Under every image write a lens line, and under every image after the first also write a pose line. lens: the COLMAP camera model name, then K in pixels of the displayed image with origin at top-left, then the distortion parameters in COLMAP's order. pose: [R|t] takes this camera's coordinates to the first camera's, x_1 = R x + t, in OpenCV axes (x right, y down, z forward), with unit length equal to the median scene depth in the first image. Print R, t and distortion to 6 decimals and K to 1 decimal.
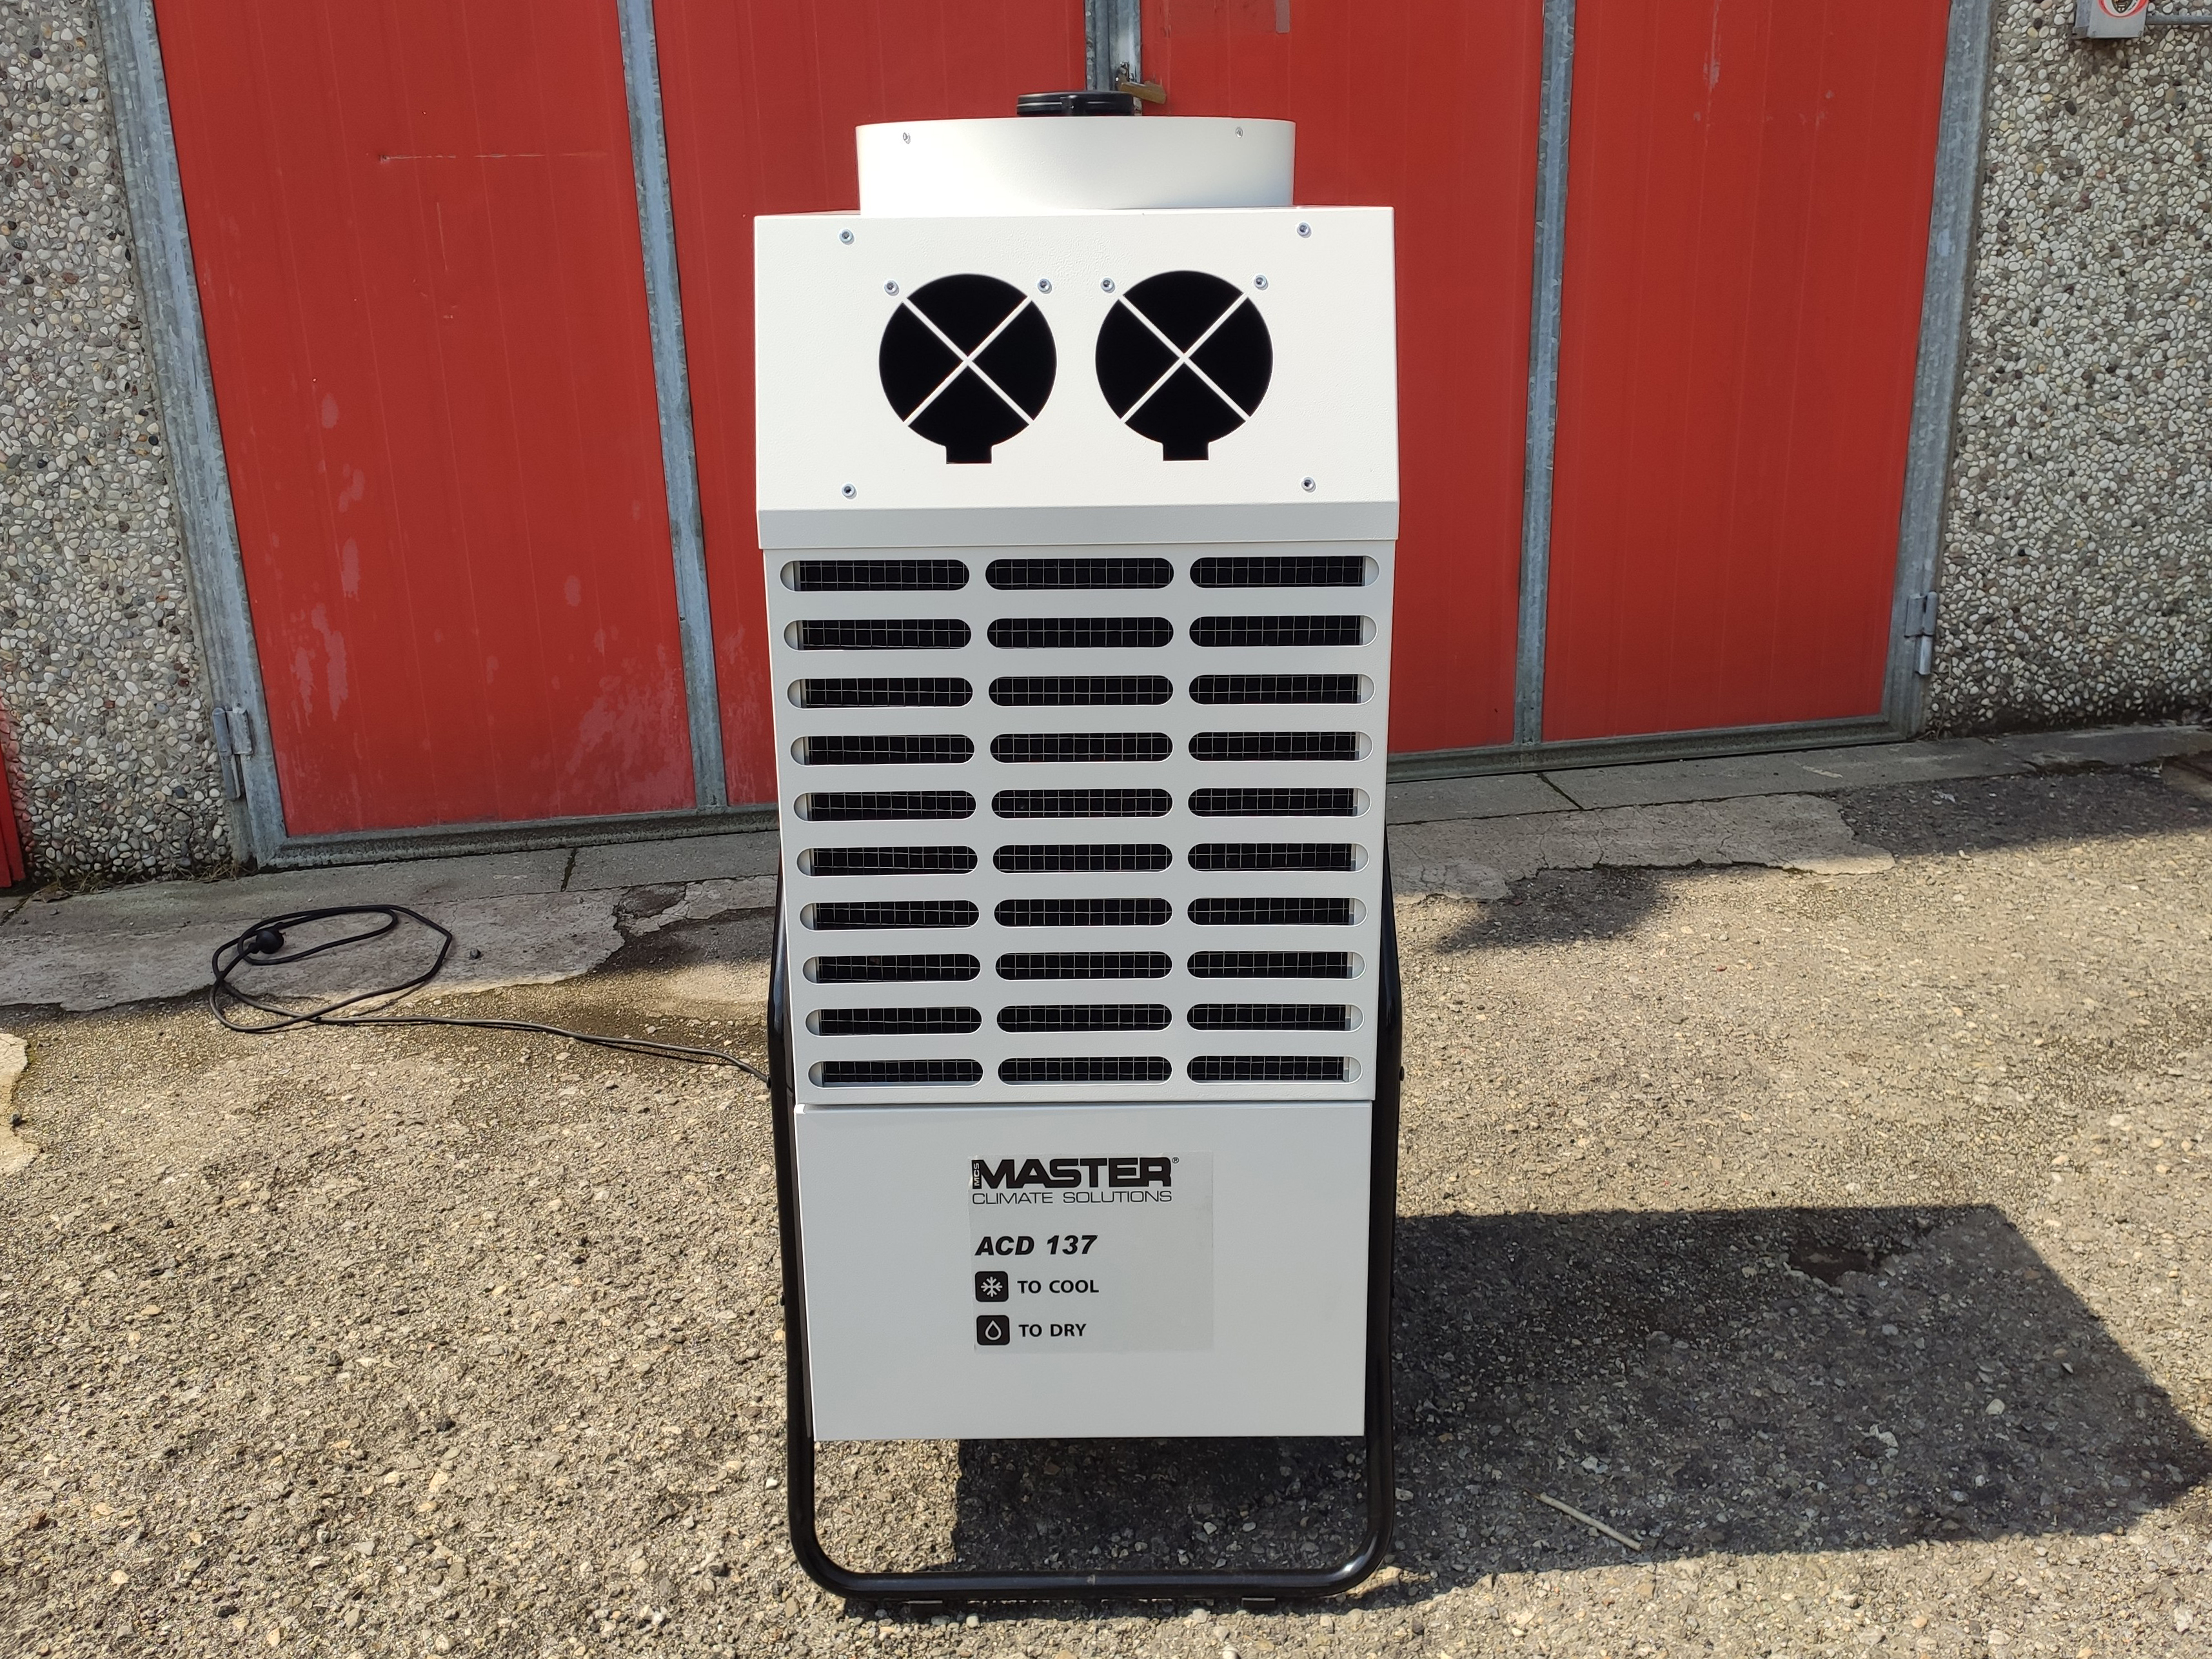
lens RADIAL K [[1928.8, 0, 1101.5], [0, 1928.8, 811.0], [0, 0, 1]] dist [0.080463, -0.123664]
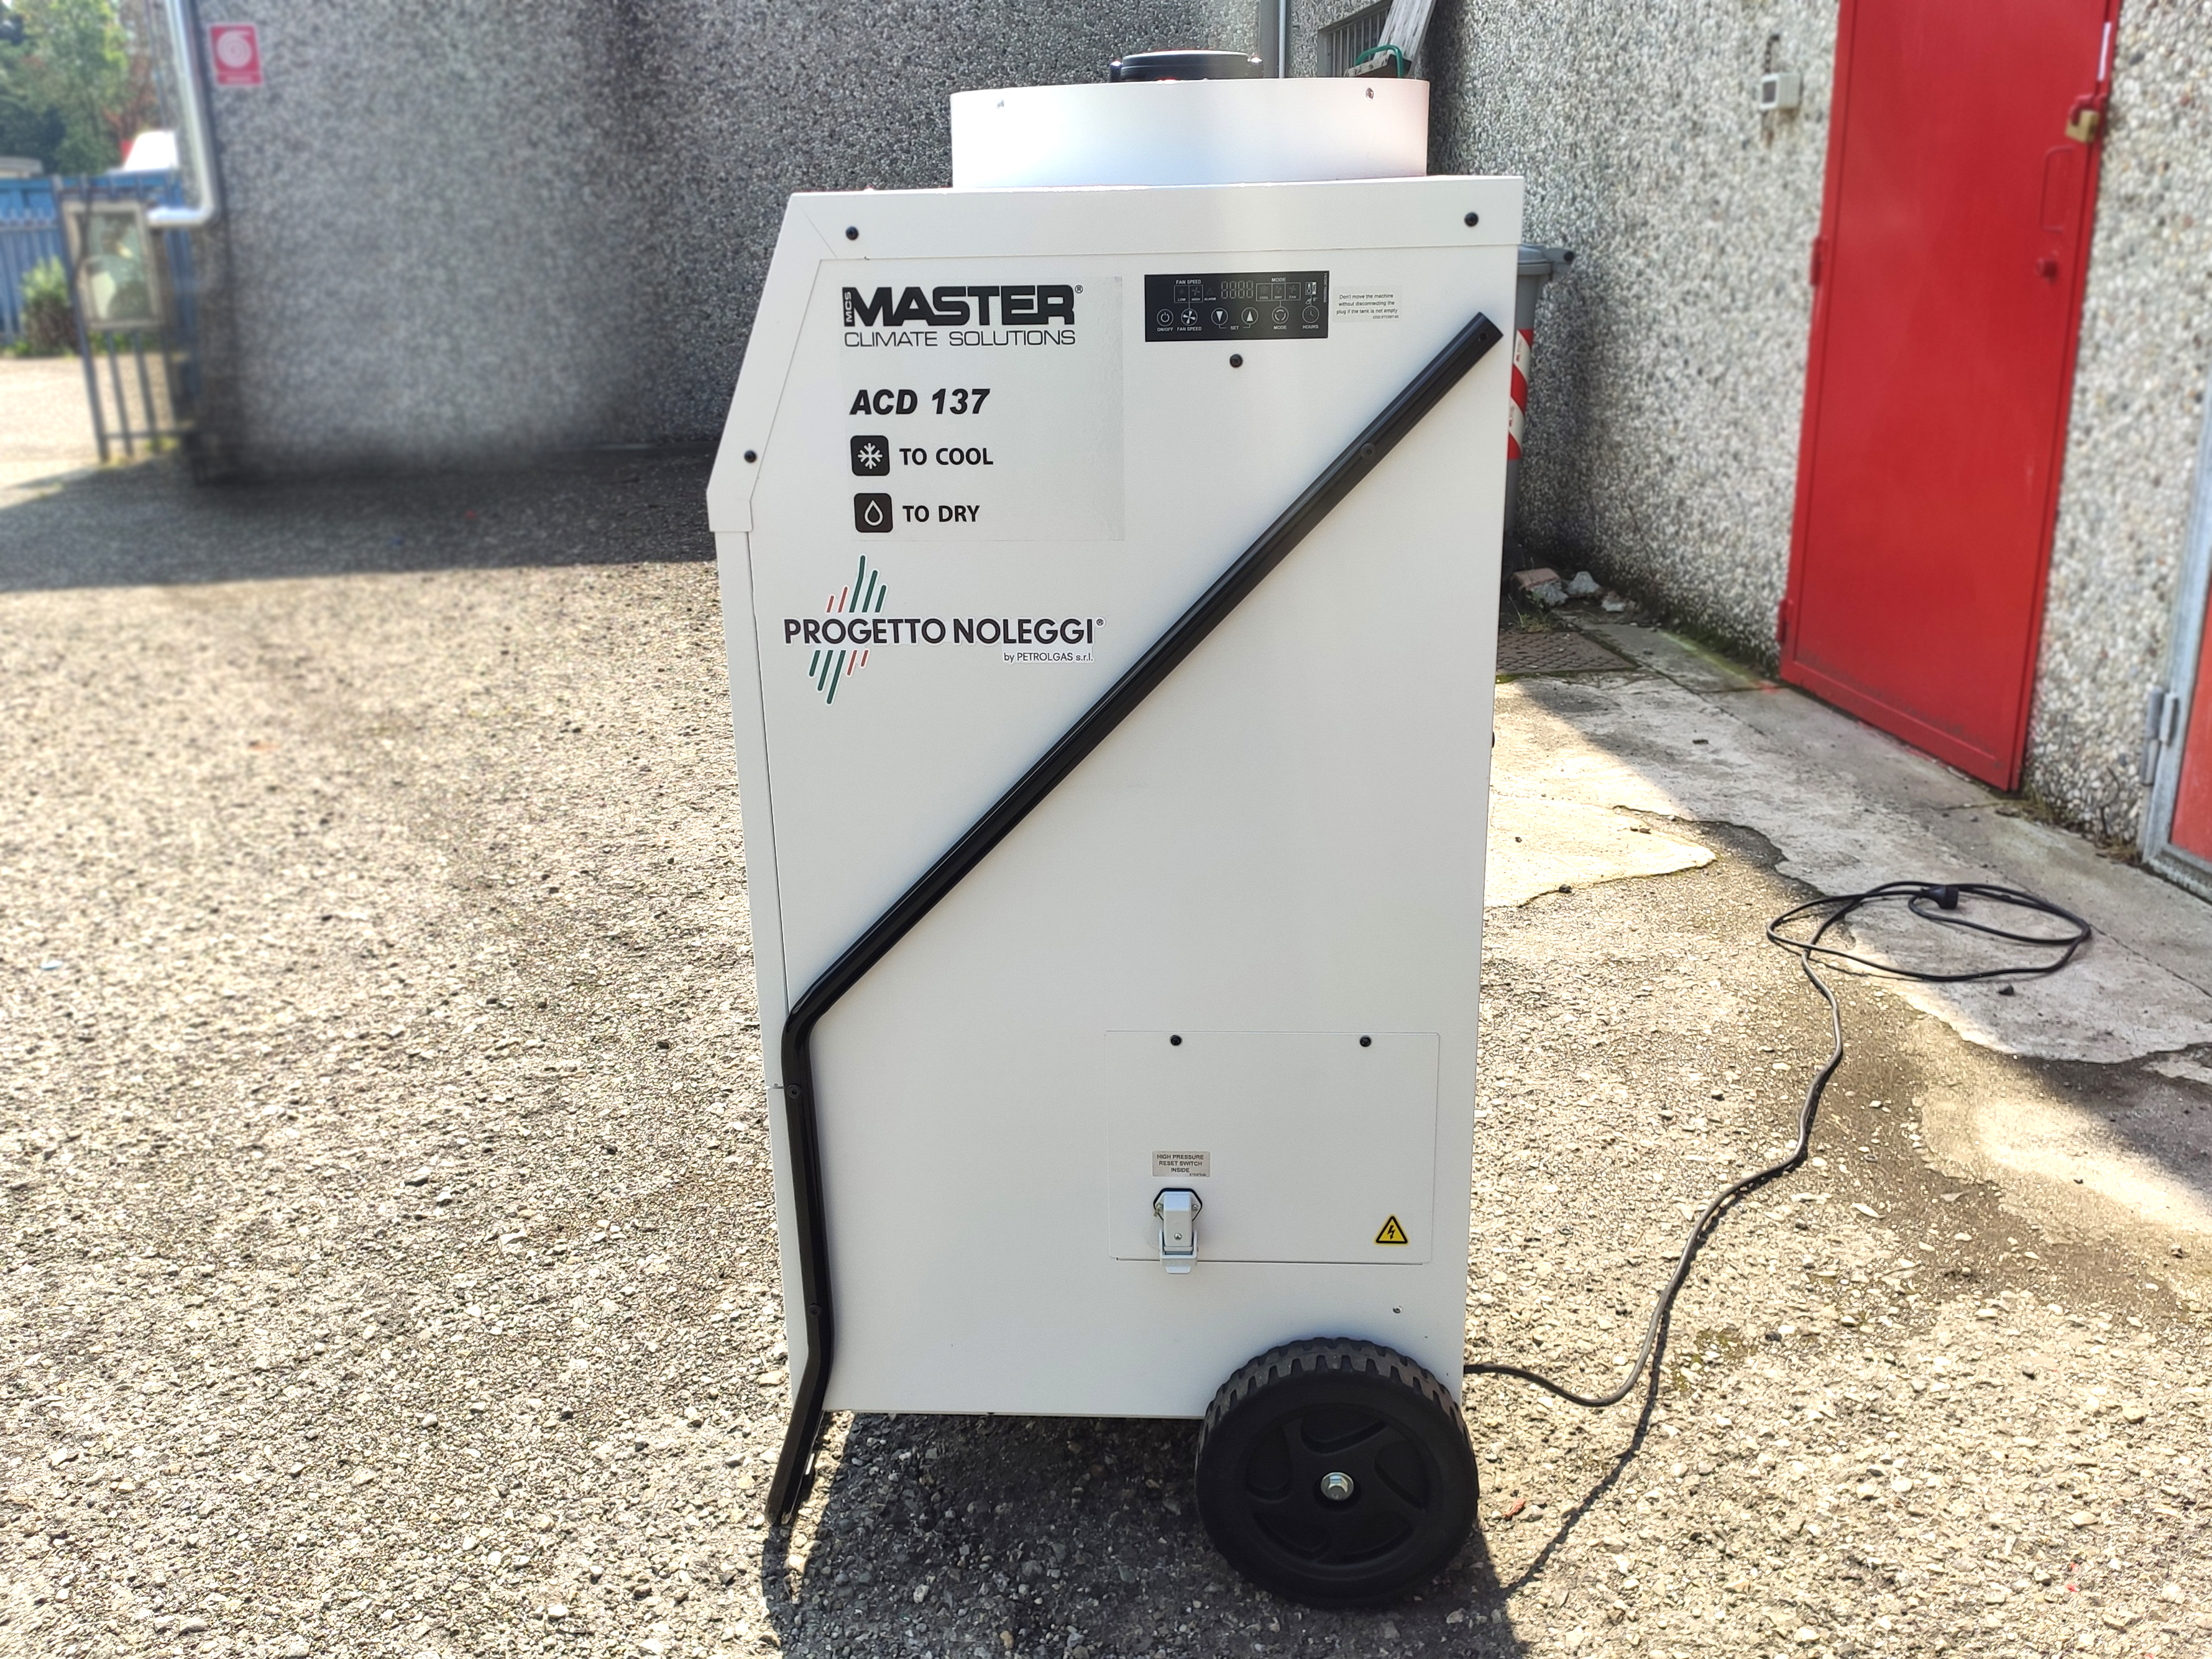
lens RADIAL K [[1848.8, 0, 1106.0], [0, 1848.8, 829.5], [0, 0, 1]] dist [0.071536, -0.097638]
pose [[-0.055587, 0.341540, -0.938222, 0.956357], [-0.278652, 0.897032, 0.343055, -0.340960], [0.958782, 0.280507, 0.045307, 1.050950]]
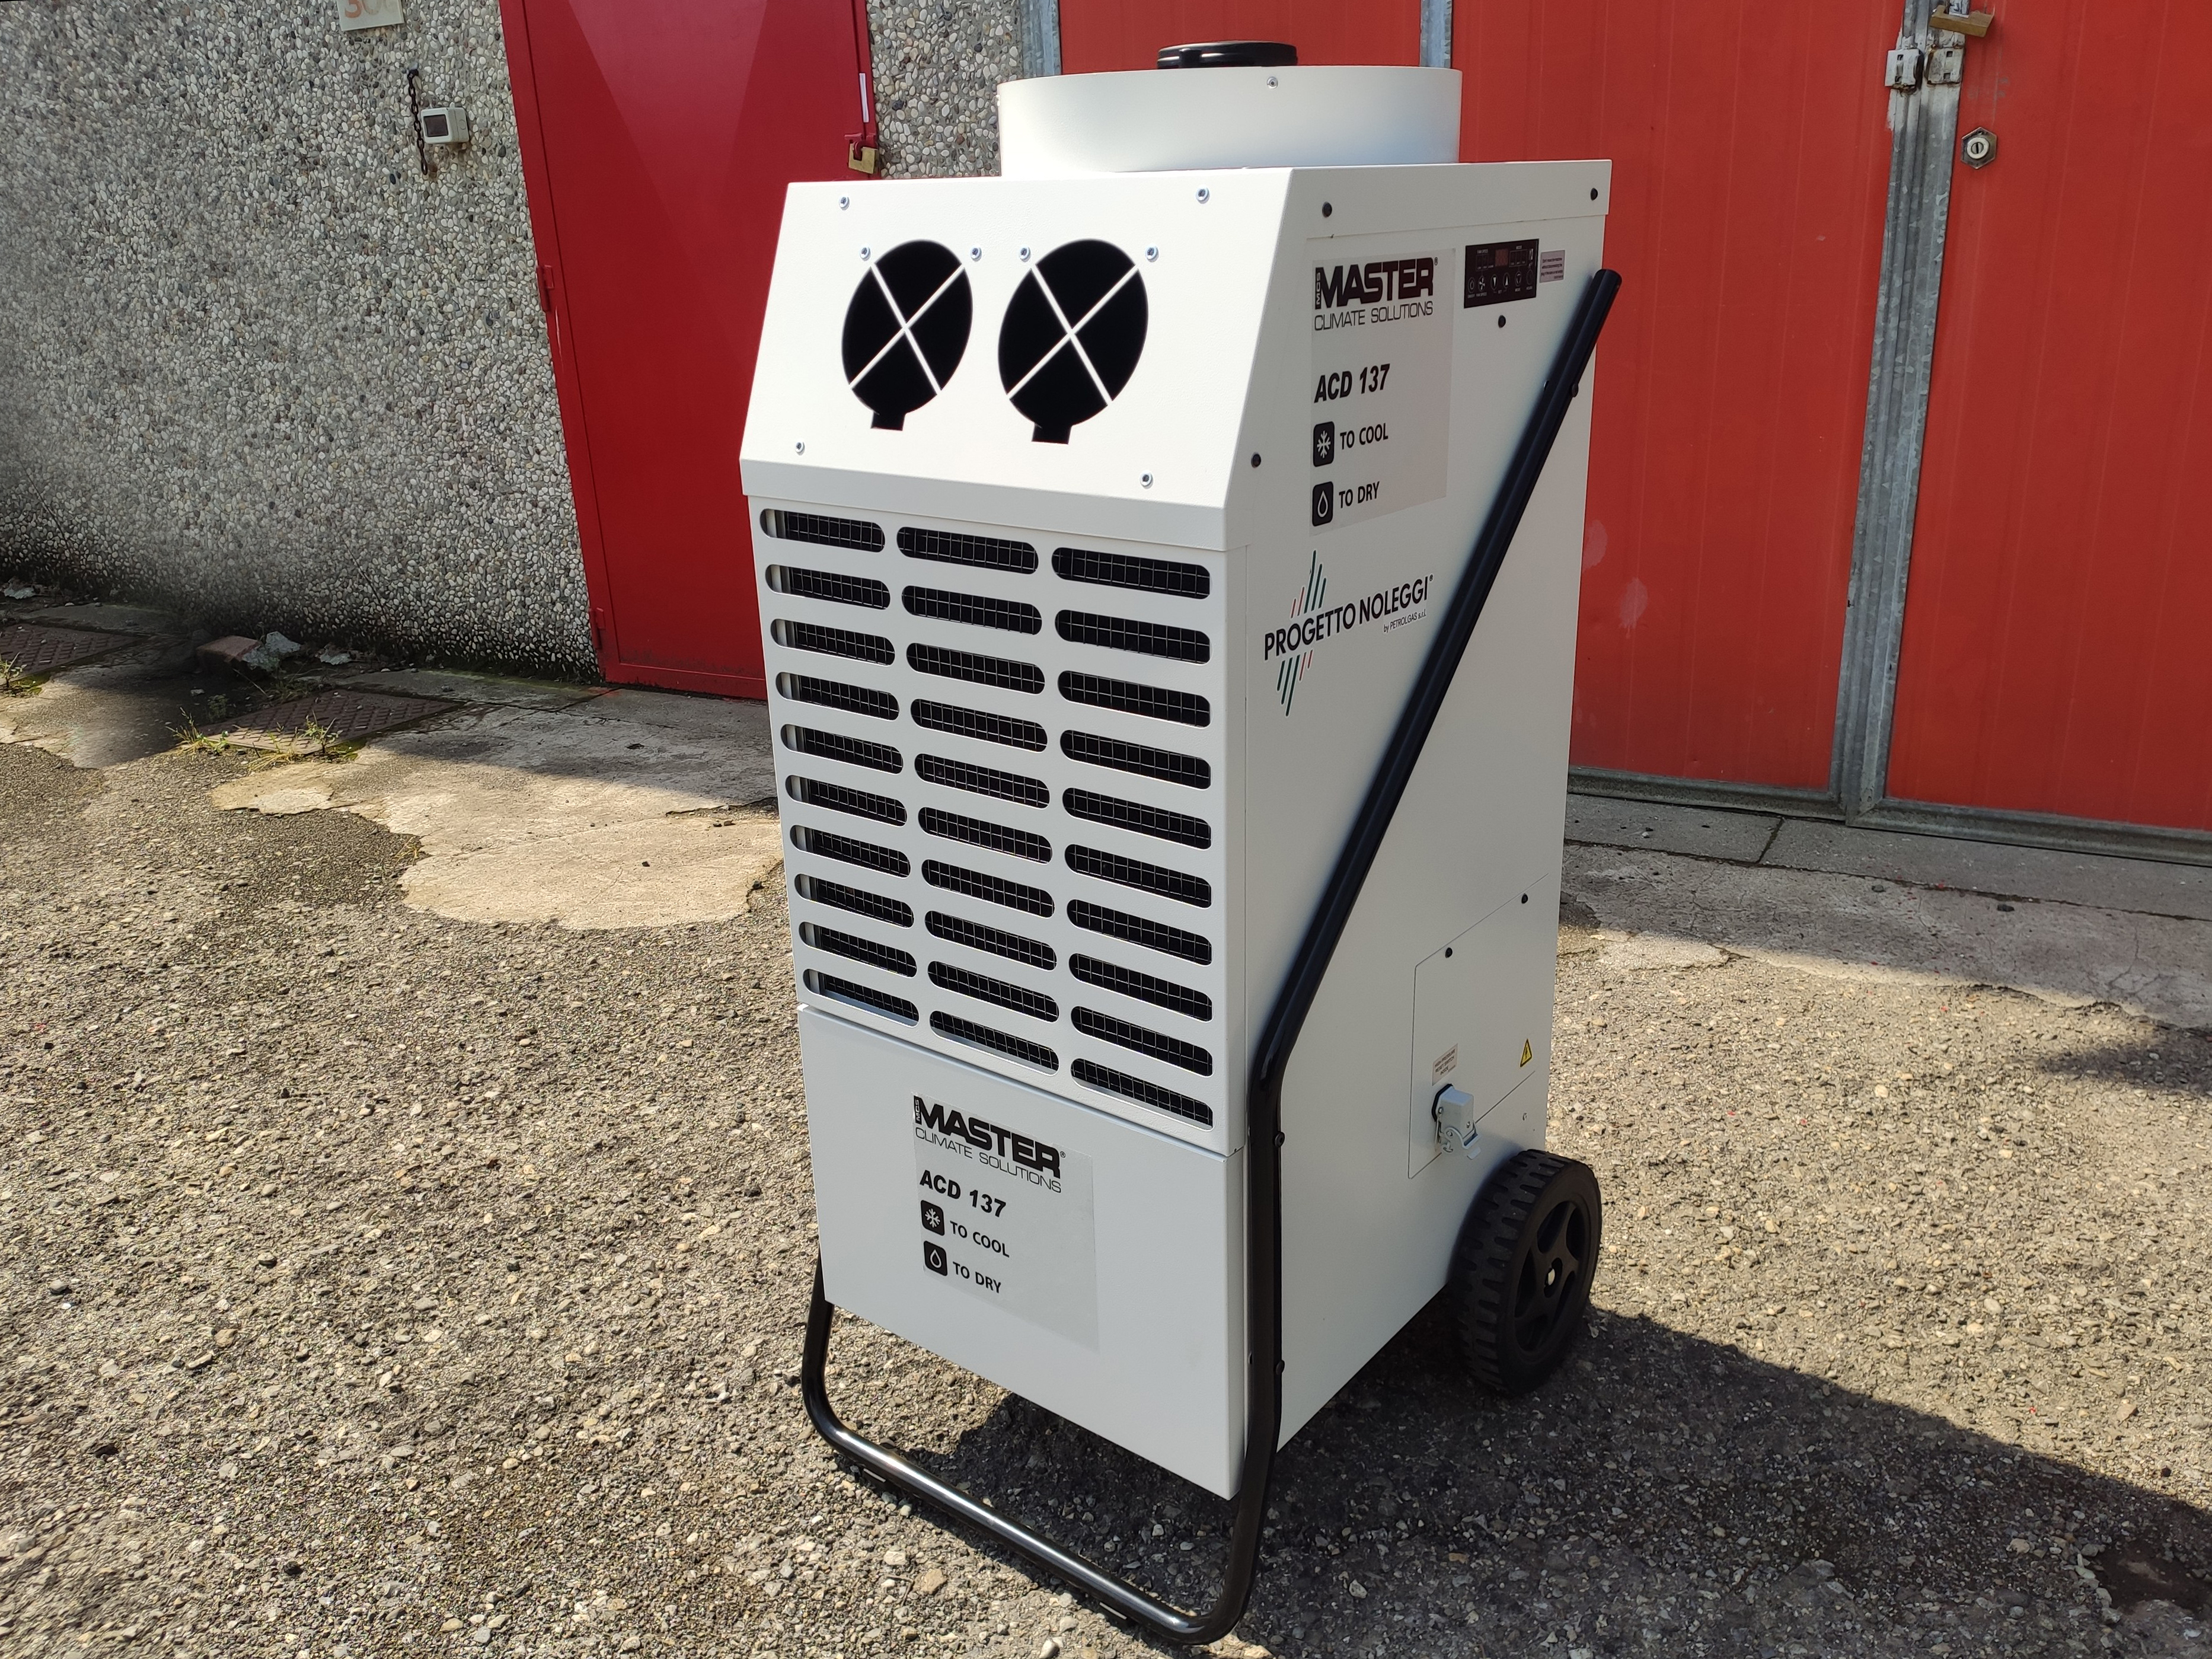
lens RADIAL K [[1770.4, 0, 1114.3], [0, 1770.4, 843.5], [0, 0, 1]] dist [0.072625, -0.102478]
pose [[0.791360, 0.203910, -0.576342, 0.530526], [-0.167554, 0.978979, 0.116299, -0.082359], [0.587941, 0.004534, 0.808891, 0.269493]]
